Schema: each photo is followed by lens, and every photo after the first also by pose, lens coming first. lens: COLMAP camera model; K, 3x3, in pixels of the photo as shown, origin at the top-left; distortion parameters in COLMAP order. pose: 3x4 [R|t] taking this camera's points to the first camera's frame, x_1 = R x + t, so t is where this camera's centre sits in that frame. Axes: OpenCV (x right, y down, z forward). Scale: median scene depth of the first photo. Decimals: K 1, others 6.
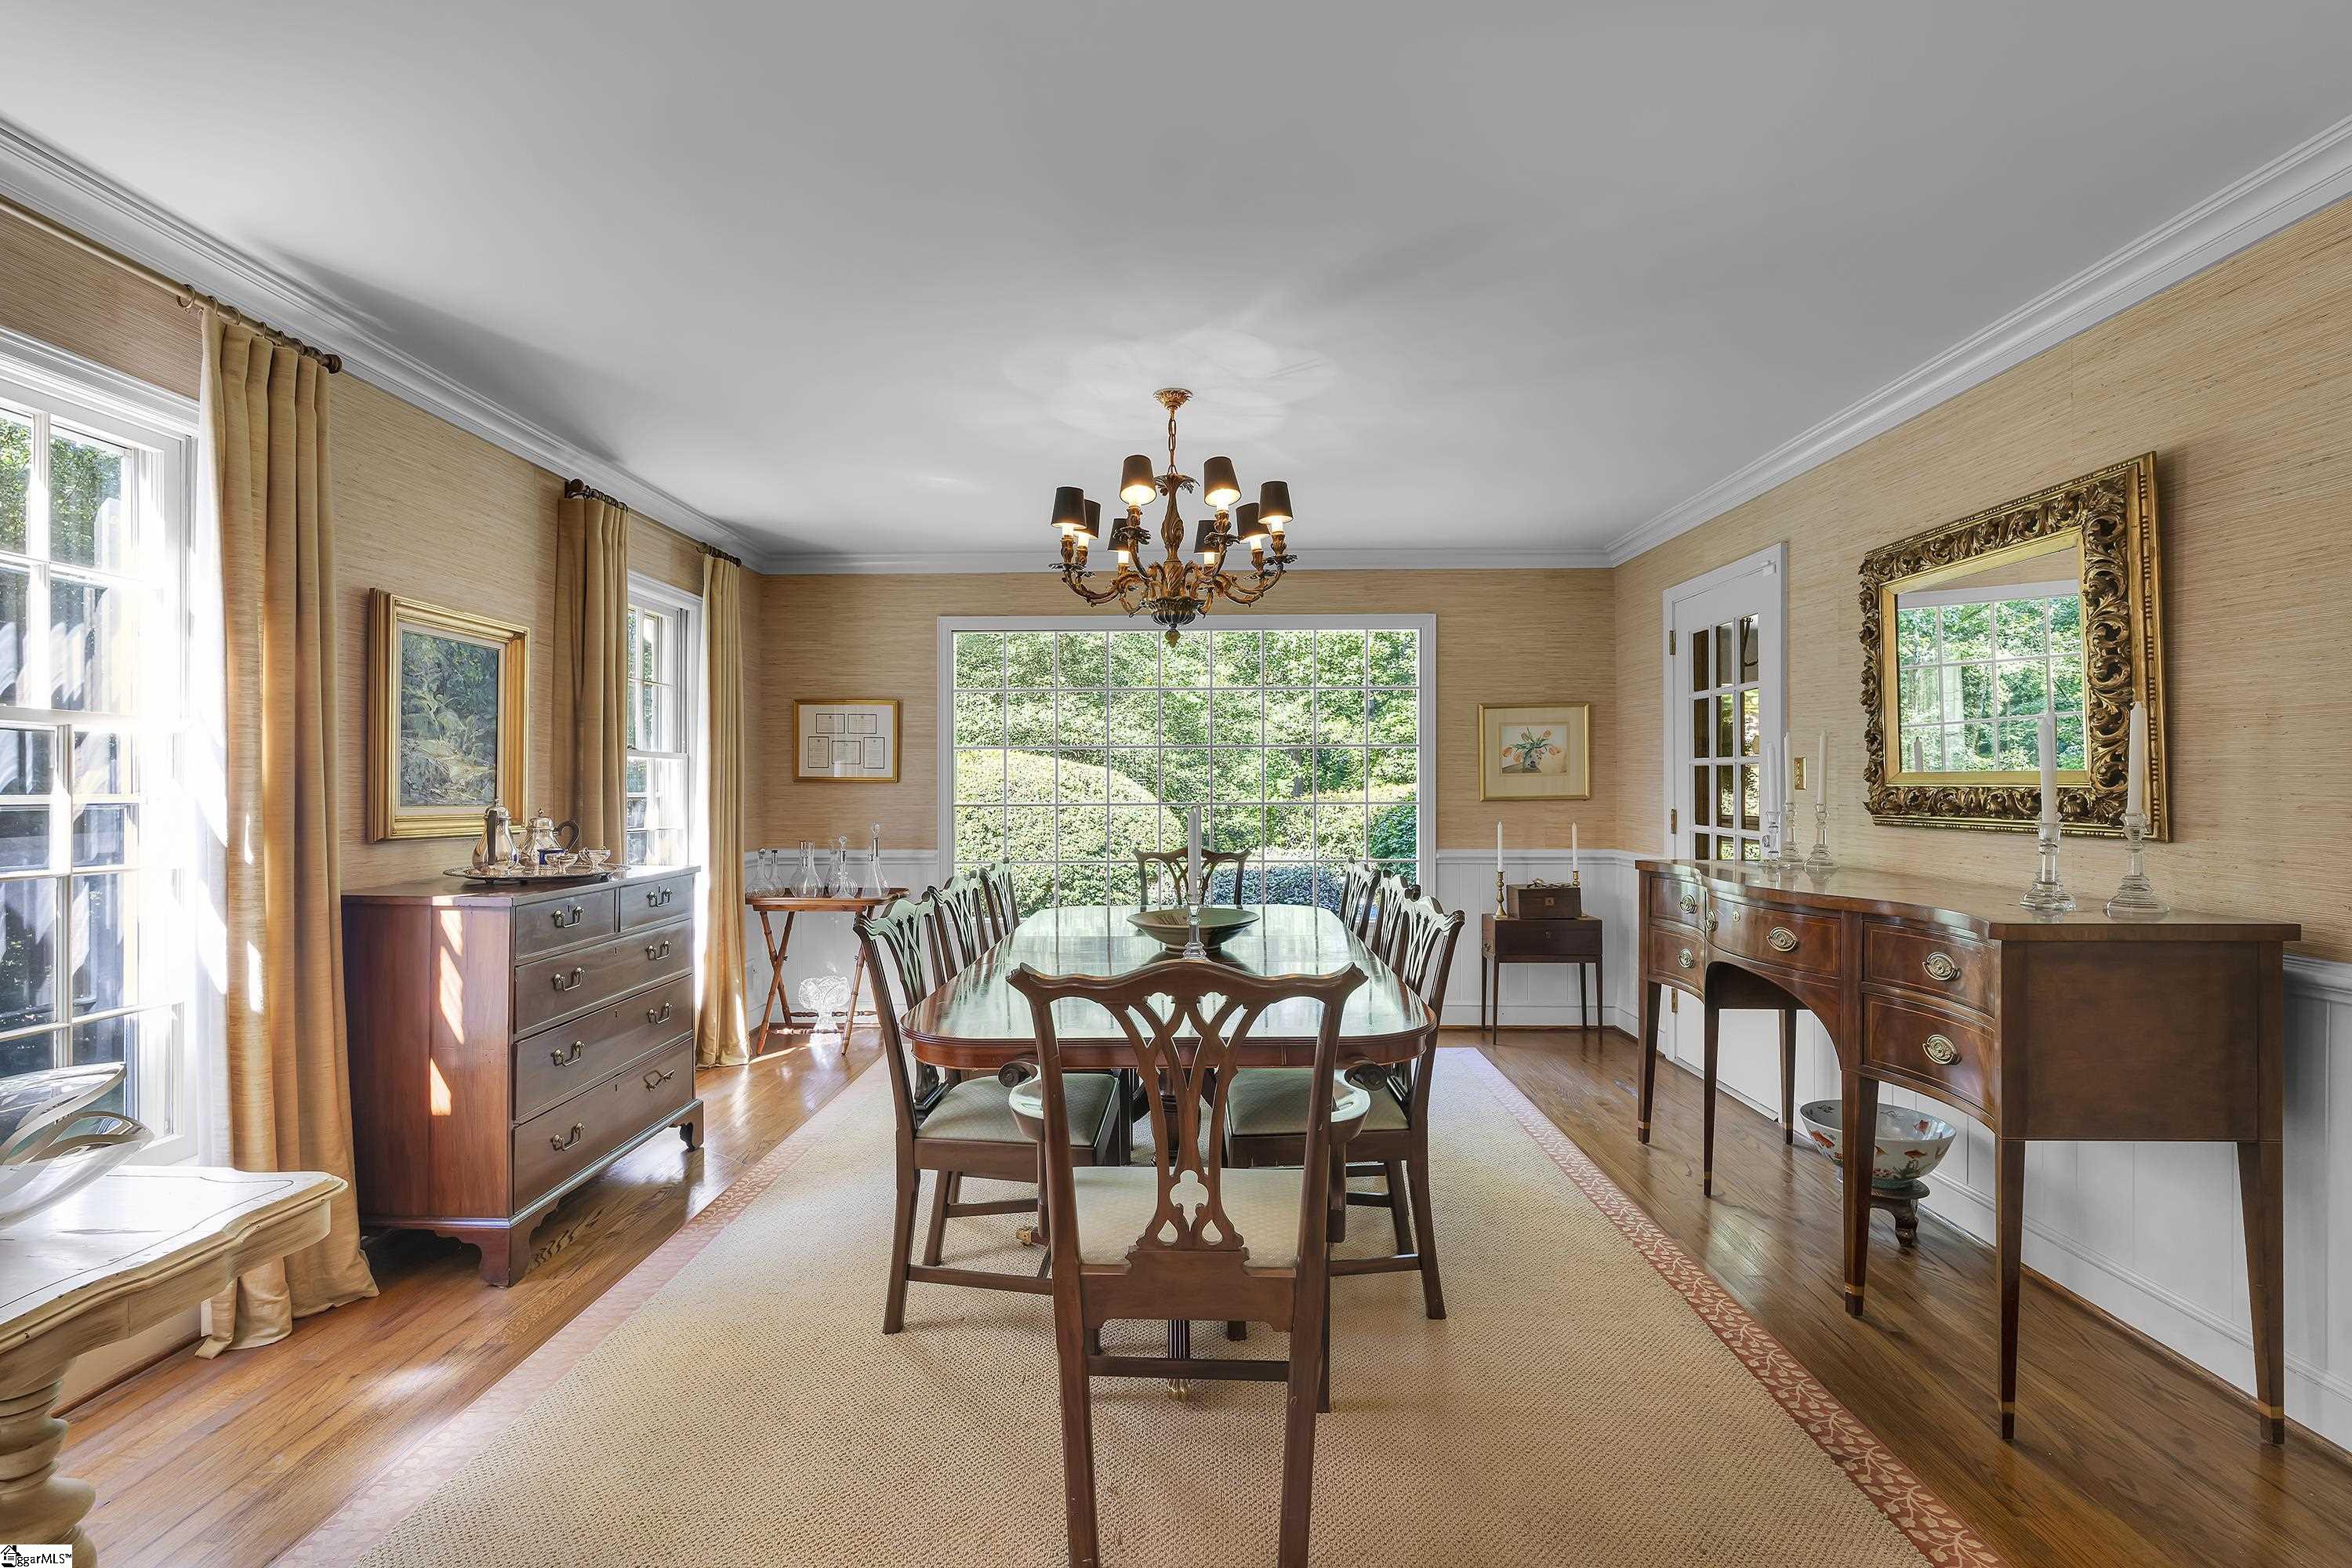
lens RADIAL K [[1022.4, 0, 1179.4], [0, 1022.4, 780.6], [0, 0, 1]] dist [-0.010485, 0.001094]
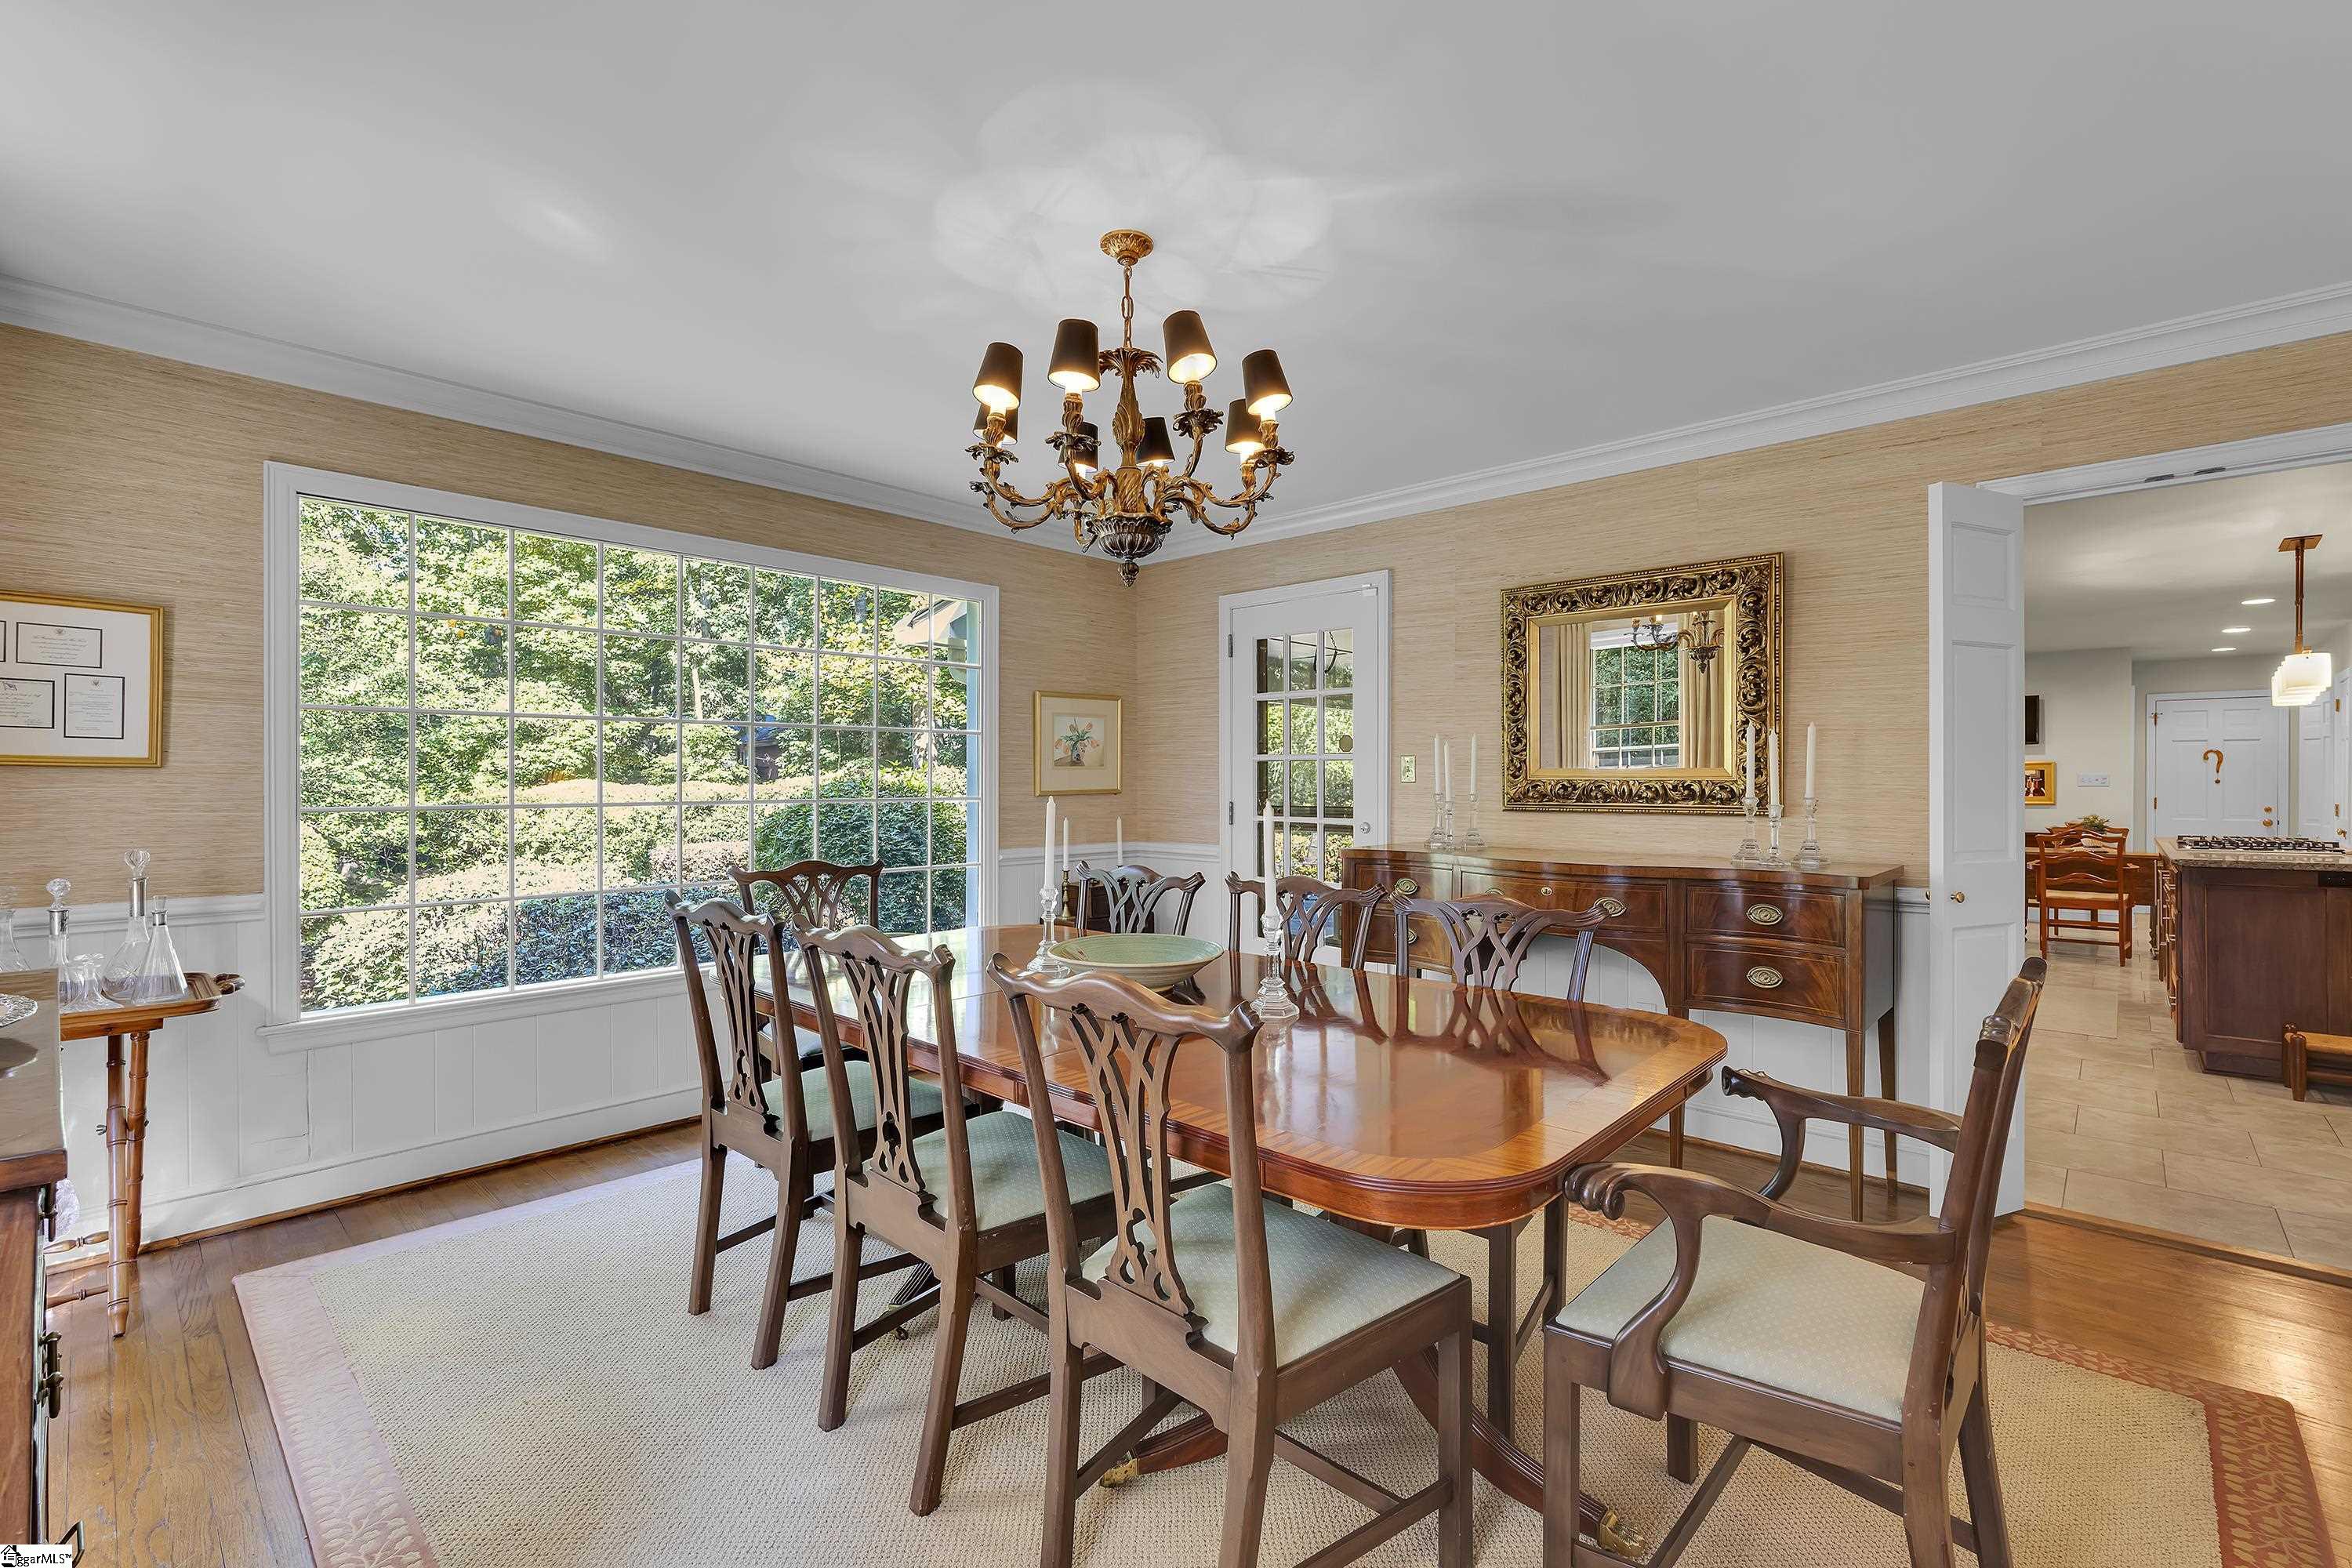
lens RADIAL K [[1022.4, 0, 1197.0], [0, 1022.4, 779.2], [0, 0, 1]] dist [-0.010485, 0.001094]
pose [[0.666792, 0.004358, 0.745231, -0.337266], [-0.005027, 0.999986, -0.001350, 0.005987], [-0.745227, -0.002846, 0.666805, 0.306705]]
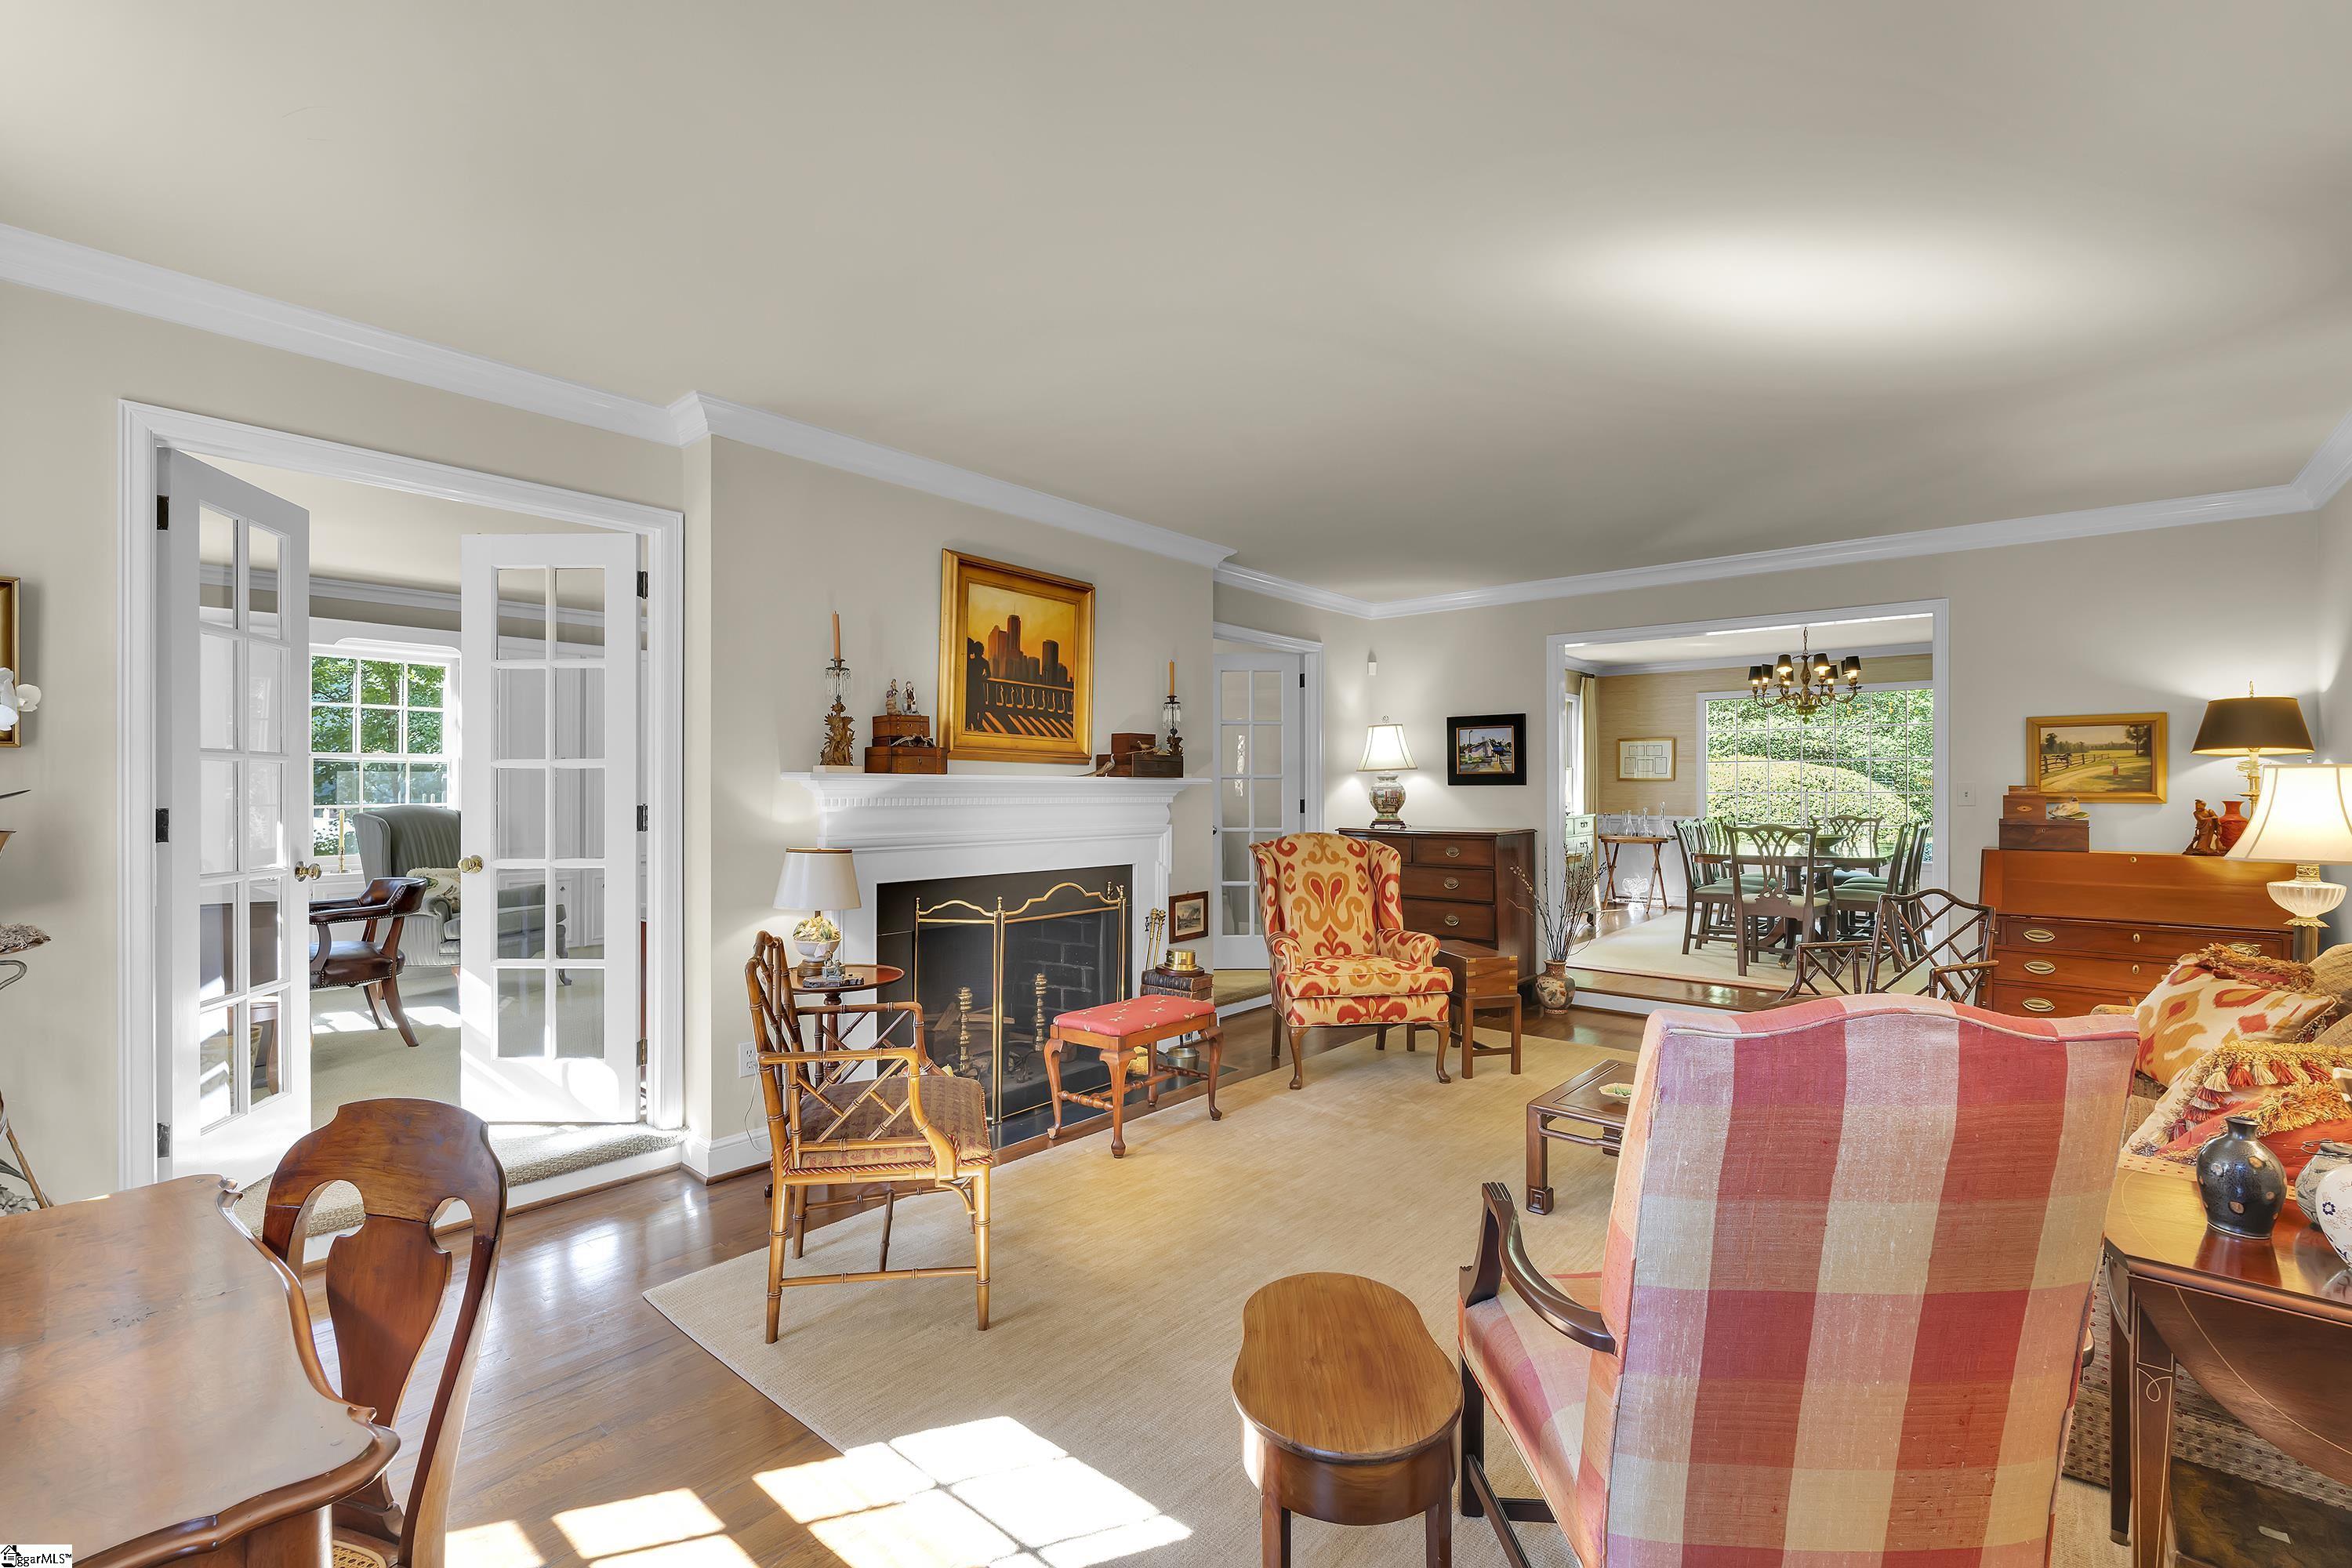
lens RADIAL K [[1022.4, 0, 1174.5], [0, 1022.4, 793.2], [0, 0, 1]] dist [-0.010485, 0.001094]
pose [[0.766953, 0.005395, -0.641680, 0.257134], [0.003611, 0.999913, 0.012722, -0.002911], [0.641693, -0.012074, 0.766867, -1.178348]]
